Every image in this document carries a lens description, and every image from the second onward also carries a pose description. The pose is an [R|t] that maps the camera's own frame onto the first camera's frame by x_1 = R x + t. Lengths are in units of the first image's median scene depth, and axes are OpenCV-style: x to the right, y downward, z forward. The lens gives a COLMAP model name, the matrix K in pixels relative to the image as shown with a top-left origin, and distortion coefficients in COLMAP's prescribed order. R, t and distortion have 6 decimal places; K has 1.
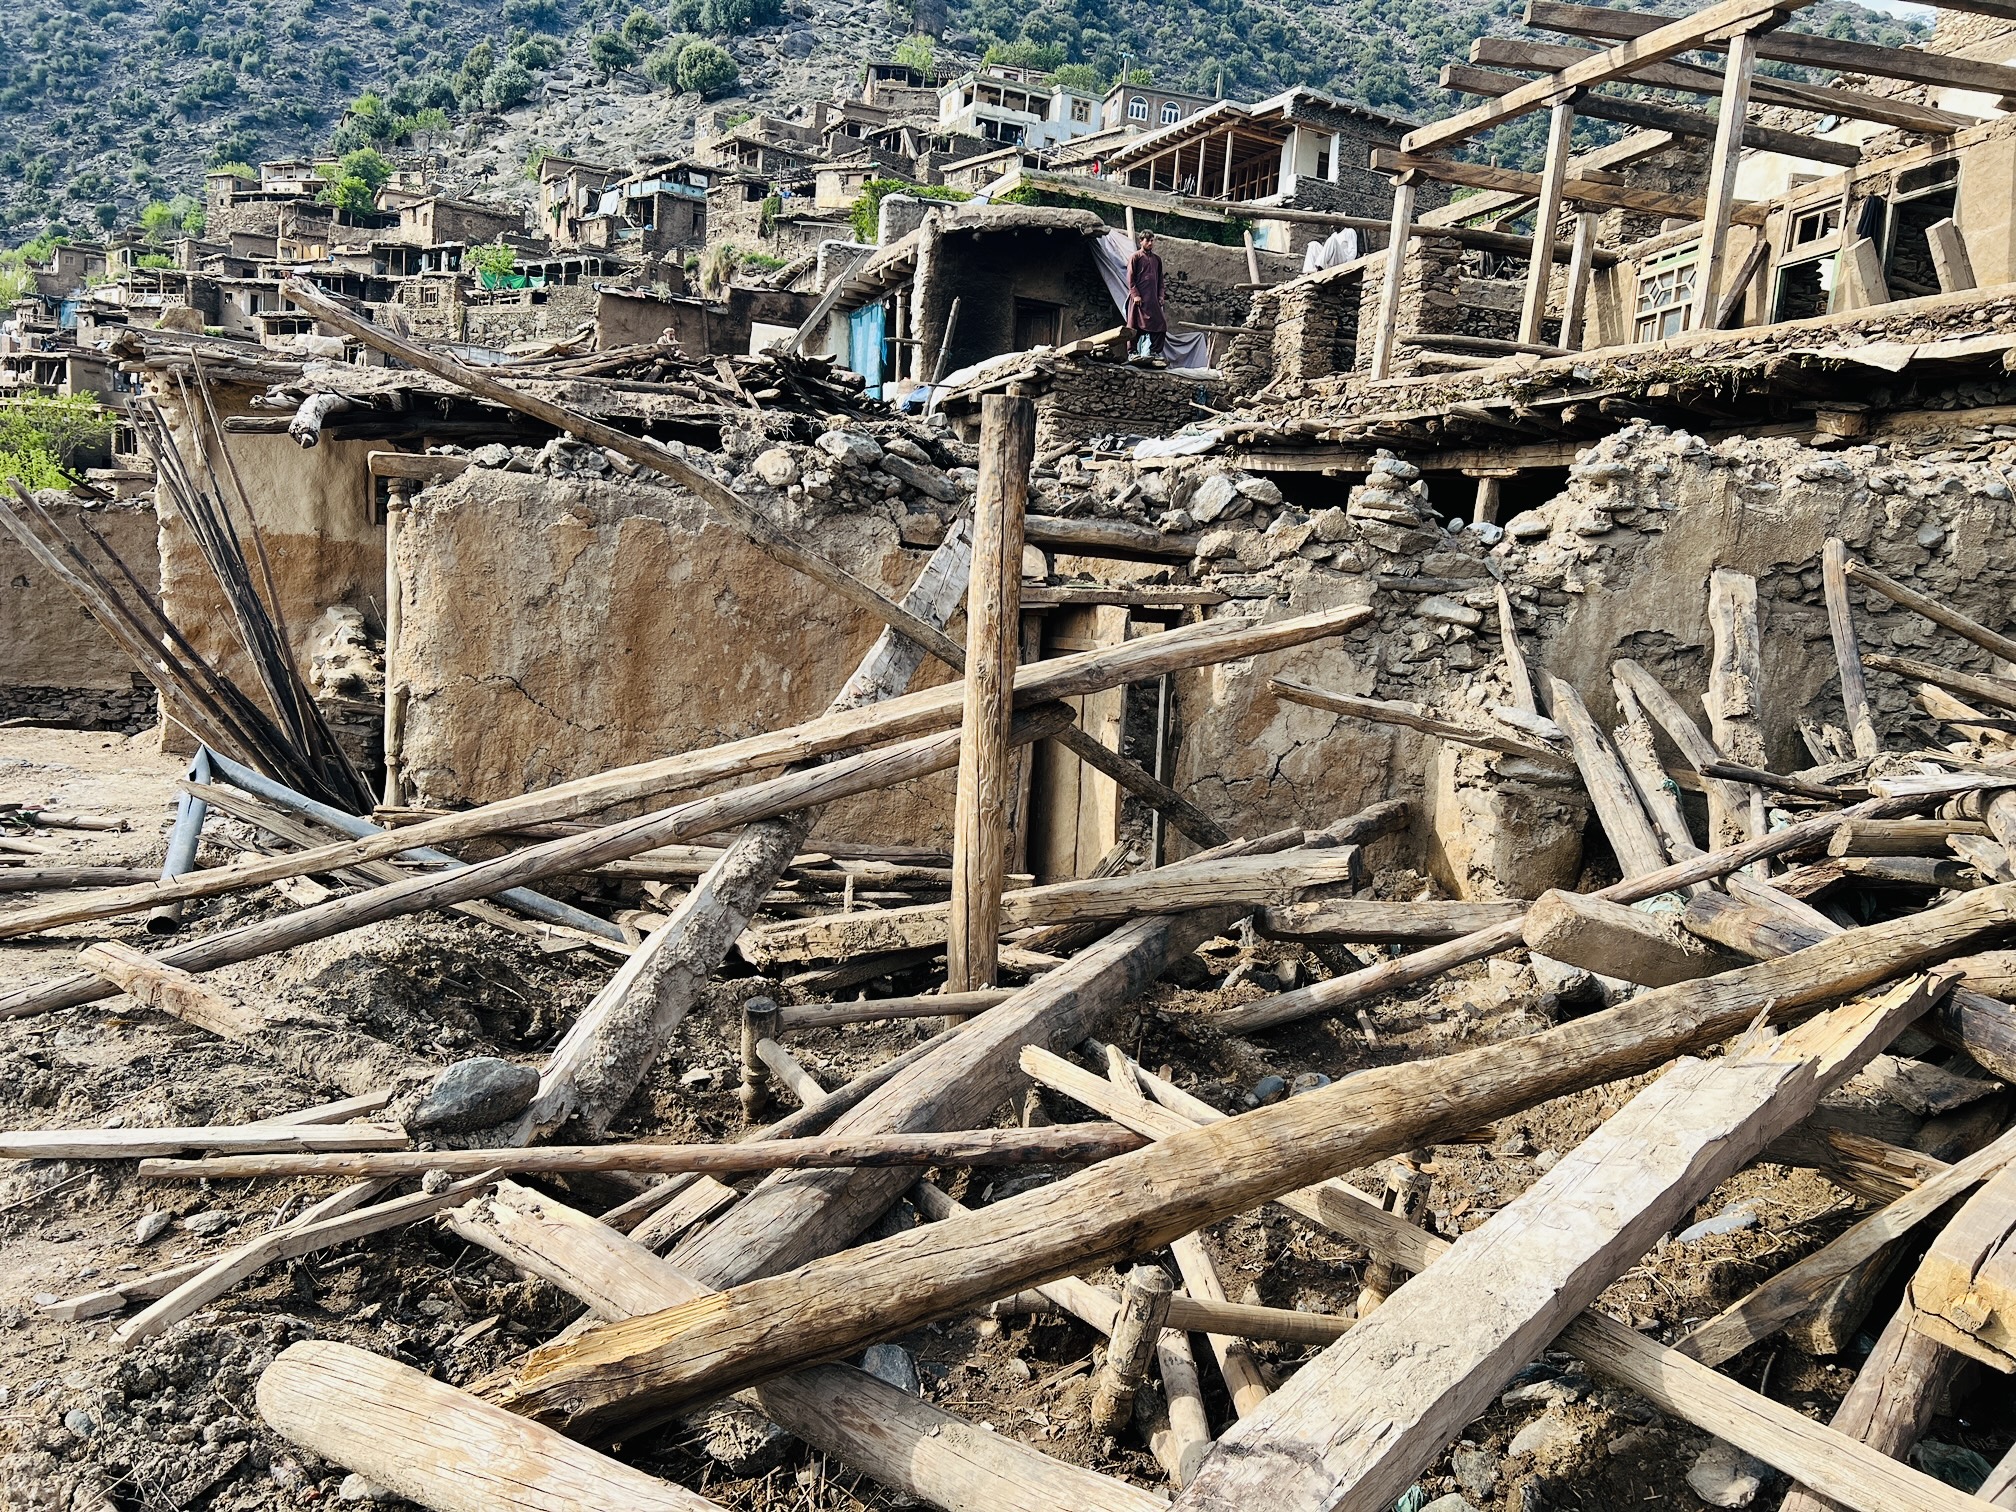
lens RADIAL K [[1538.4, 0, 1004.0], [0, 1538.4, 757.4], [0, 0, 1]] dist [0.049460, -0.061398]
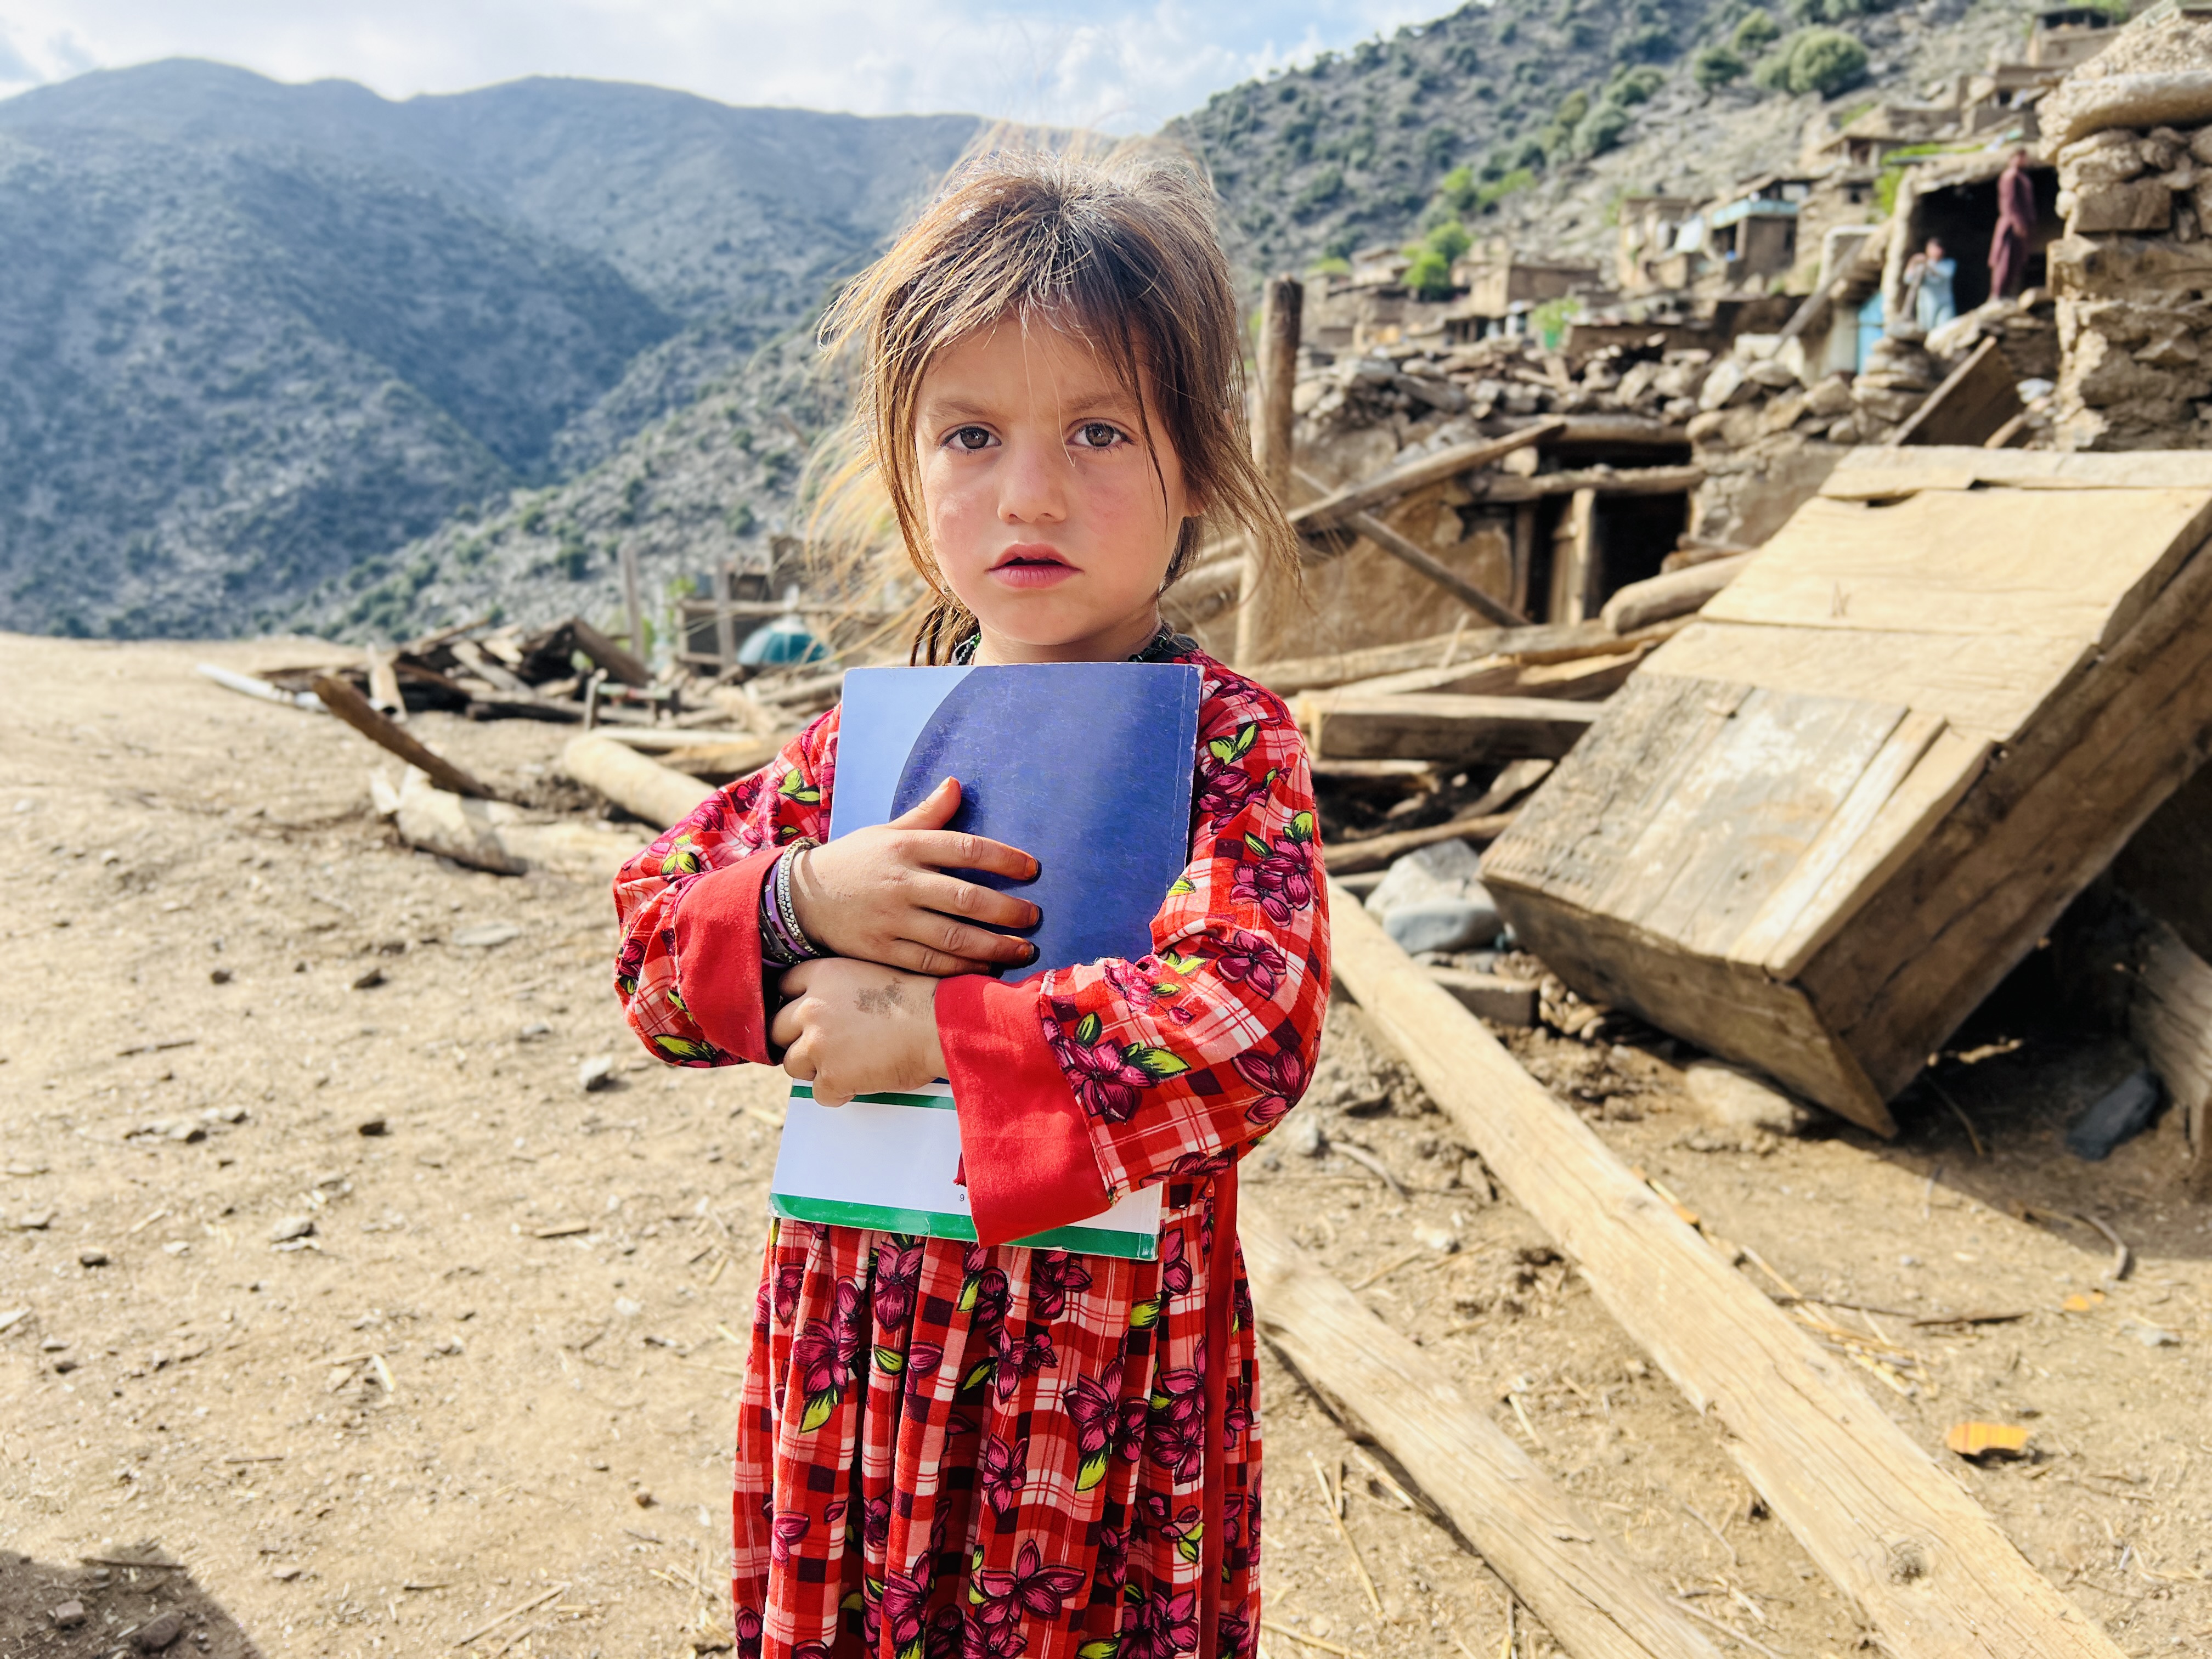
lens RADIAL K [[1688.0, 0, 1096.8], [0, 1688.0, 844.8], [0, 0, 1]] dist [0.049460, -0.061398]
pose [[0.828480, 0.038192, -0.558715, 0.132447], [-0.043983, 0.999028, 0.003071, 0.045640], [0.558289, 0.022030, 0.829354, -0.047709]]
